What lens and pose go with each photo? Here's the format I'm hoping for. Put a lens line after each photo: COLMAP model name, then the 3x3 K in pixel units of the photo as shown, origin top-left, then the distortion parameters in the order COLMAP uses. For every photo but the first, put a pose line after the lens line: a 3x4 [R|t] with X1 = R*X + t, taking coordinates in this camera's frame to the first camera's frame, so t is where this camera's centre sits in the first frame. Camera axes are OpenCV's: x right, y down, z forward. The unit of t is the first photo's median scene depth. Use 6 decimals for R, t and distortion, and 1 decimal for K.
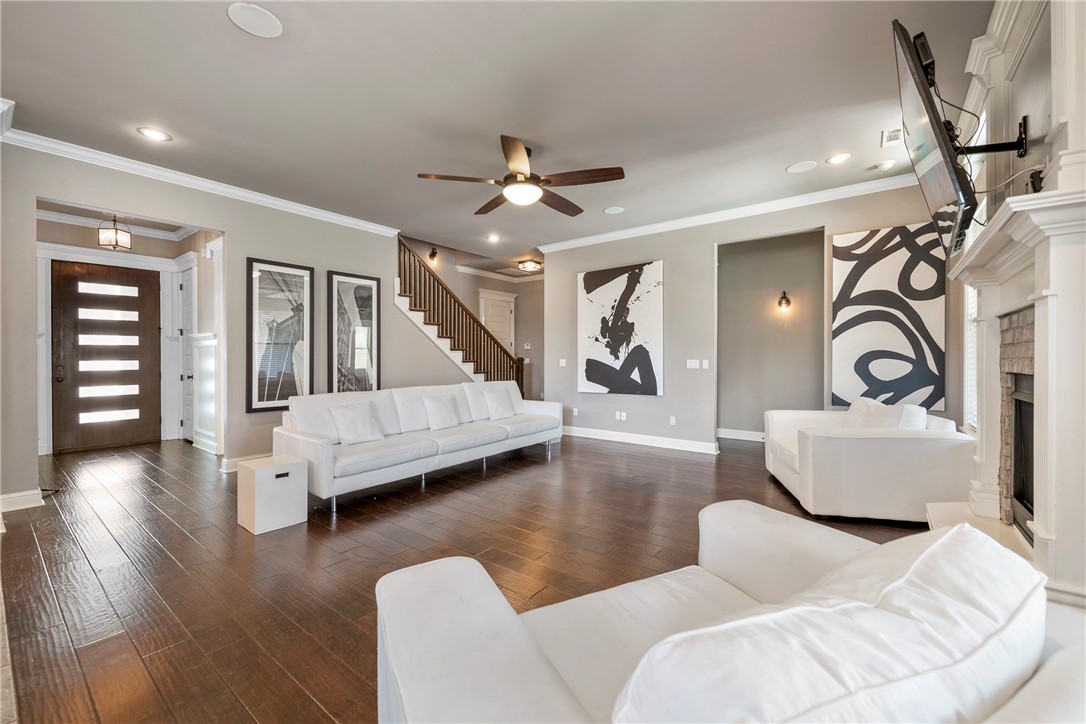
lens RADIAL K [[446.2, 0, 541.2], [0, 446.2, 362.4], [0, 0, 1]] dist [-0.000149, -0.002029]
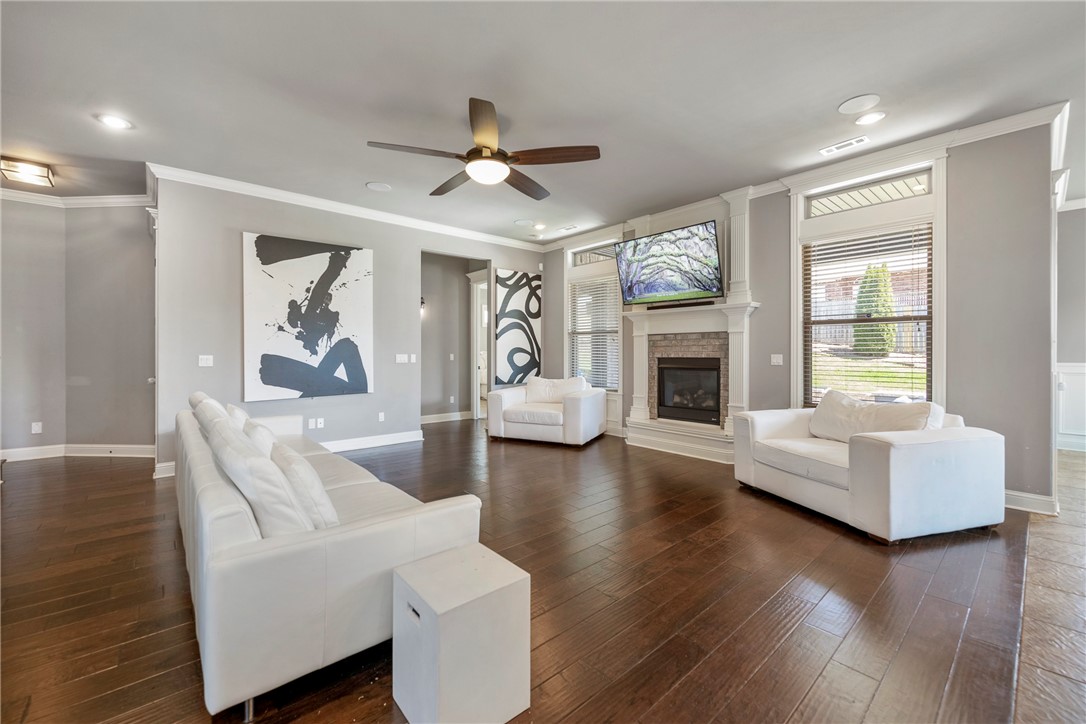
lens RADIAL K [[446.2, 0, 543.7], [0, 446.2, 356.6], [0, 0, 1]] dist [-0.000149, -0.002029]
pose [[0.168949, -0.009302, 0.985581, -0.581215], [0.014385, 0.999872, 0.006971, -0.002706], [-0.985520, 0.013000, 0.169061, 0.463740]]
